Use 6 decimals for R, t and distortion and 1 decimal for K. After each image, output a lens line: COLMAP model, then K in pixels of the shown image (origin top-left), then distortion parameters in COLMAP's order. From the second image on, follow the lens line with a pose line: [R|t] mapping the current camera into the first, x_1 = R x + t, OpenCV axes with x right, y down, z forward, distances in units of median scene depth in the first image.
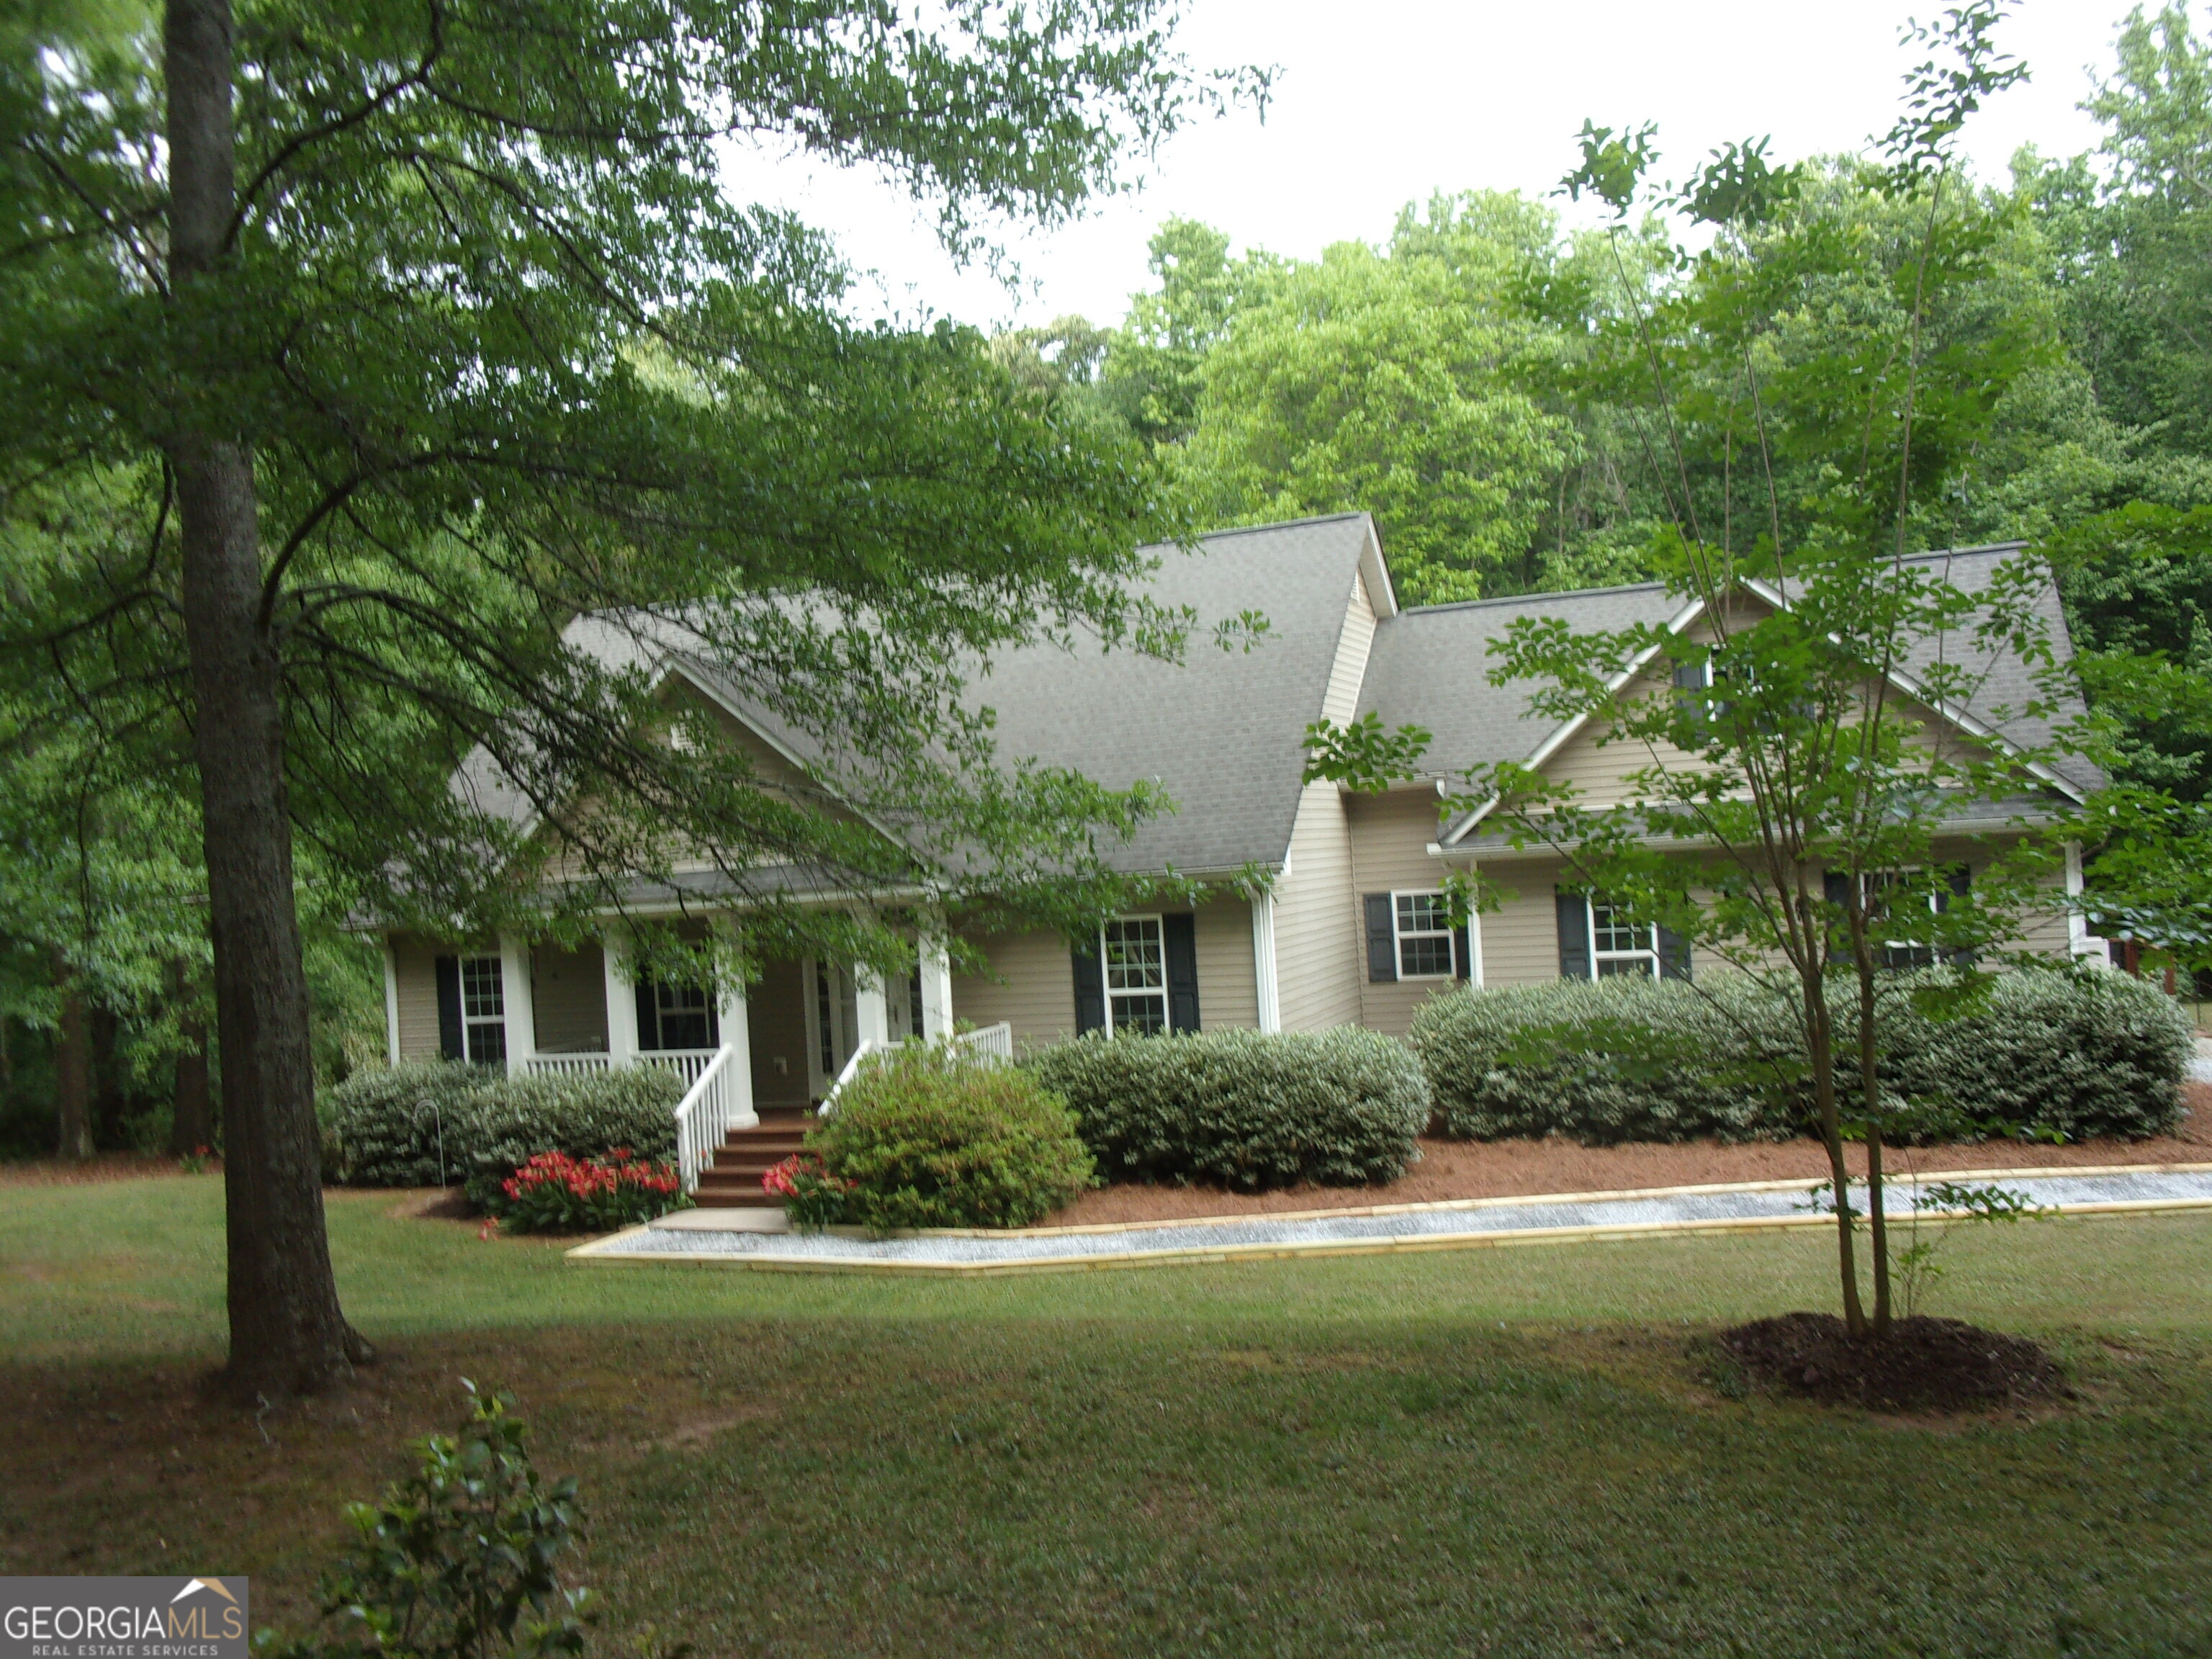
lens RADIAL K [[1856.7, 0, 1106.0], [0, 1856.7, 829.5], [0, 0, 1]] dist [-0.007065, -0.014789]
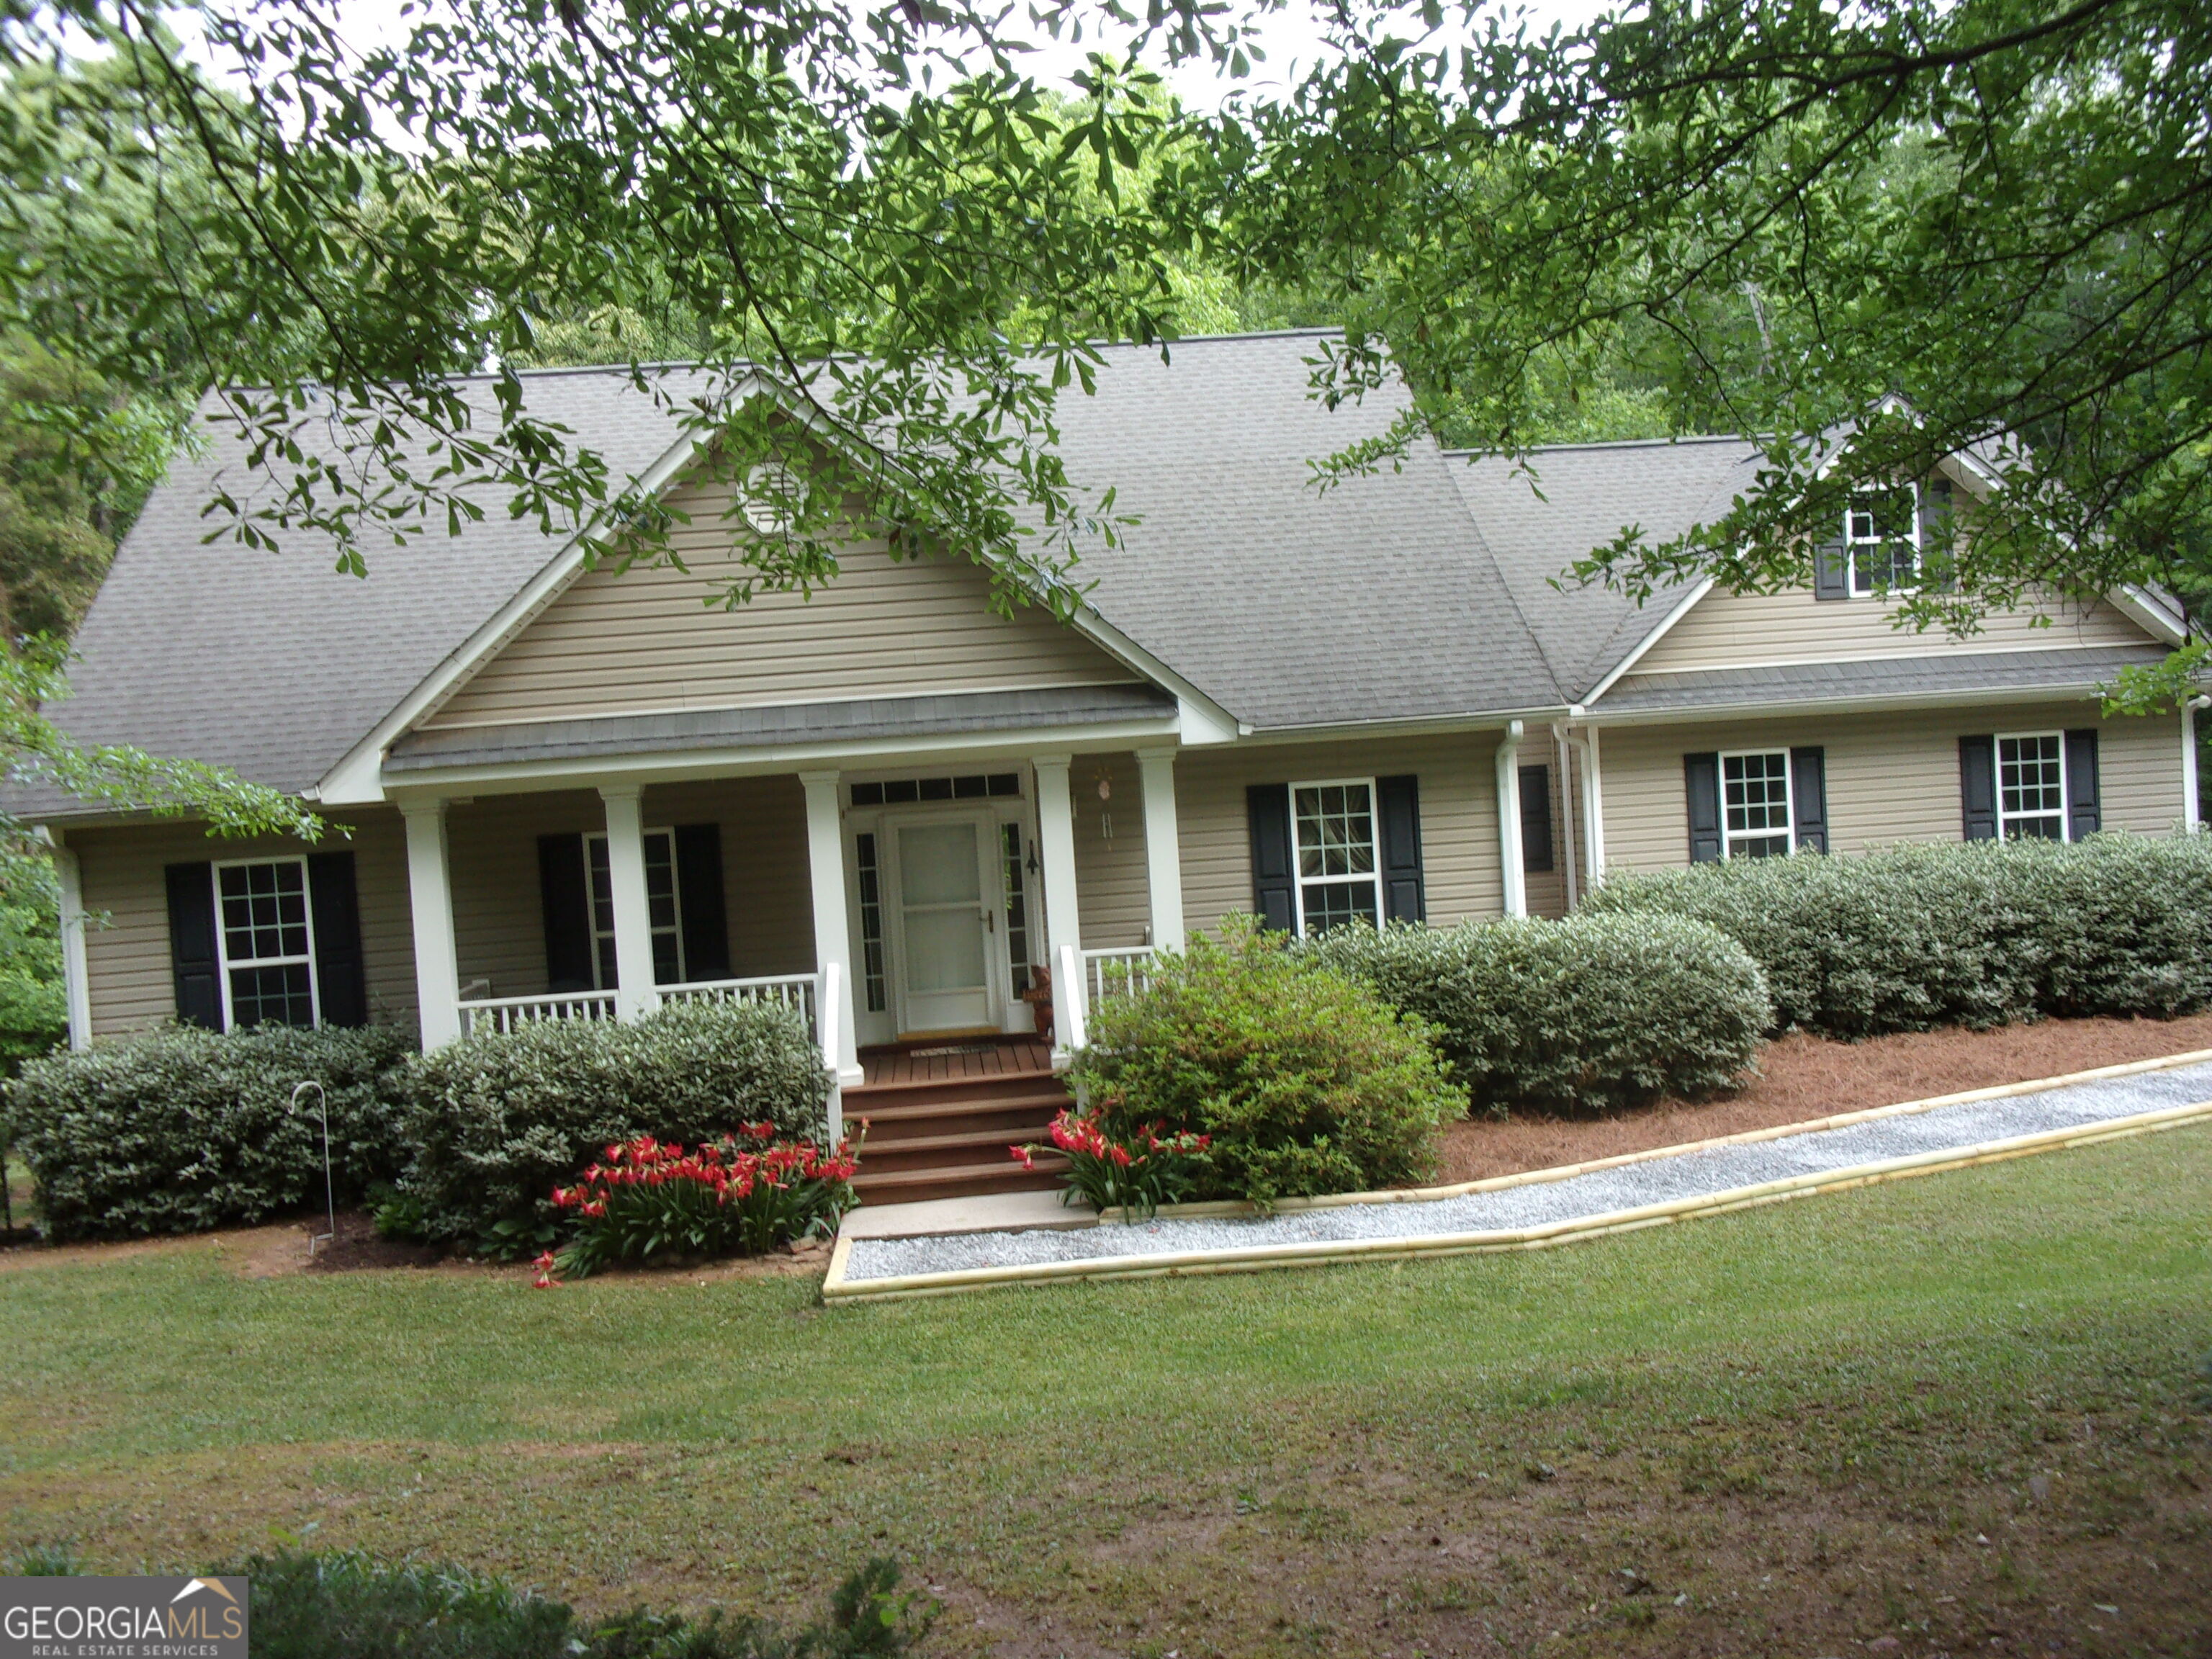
lens RADIAL K [[1856.7, 0, 1106.0], [0, 1856.7, 829.5], [0, 0, 1]] dist [-0.007065, -0.014789]
pose [[0.909247, -0.006601, 0.416205, -0.405170], [0.003179, 0.999955, 0.008915, 0.061539], [-0.416246, -0.006783, 0.909227, 0.349092]]
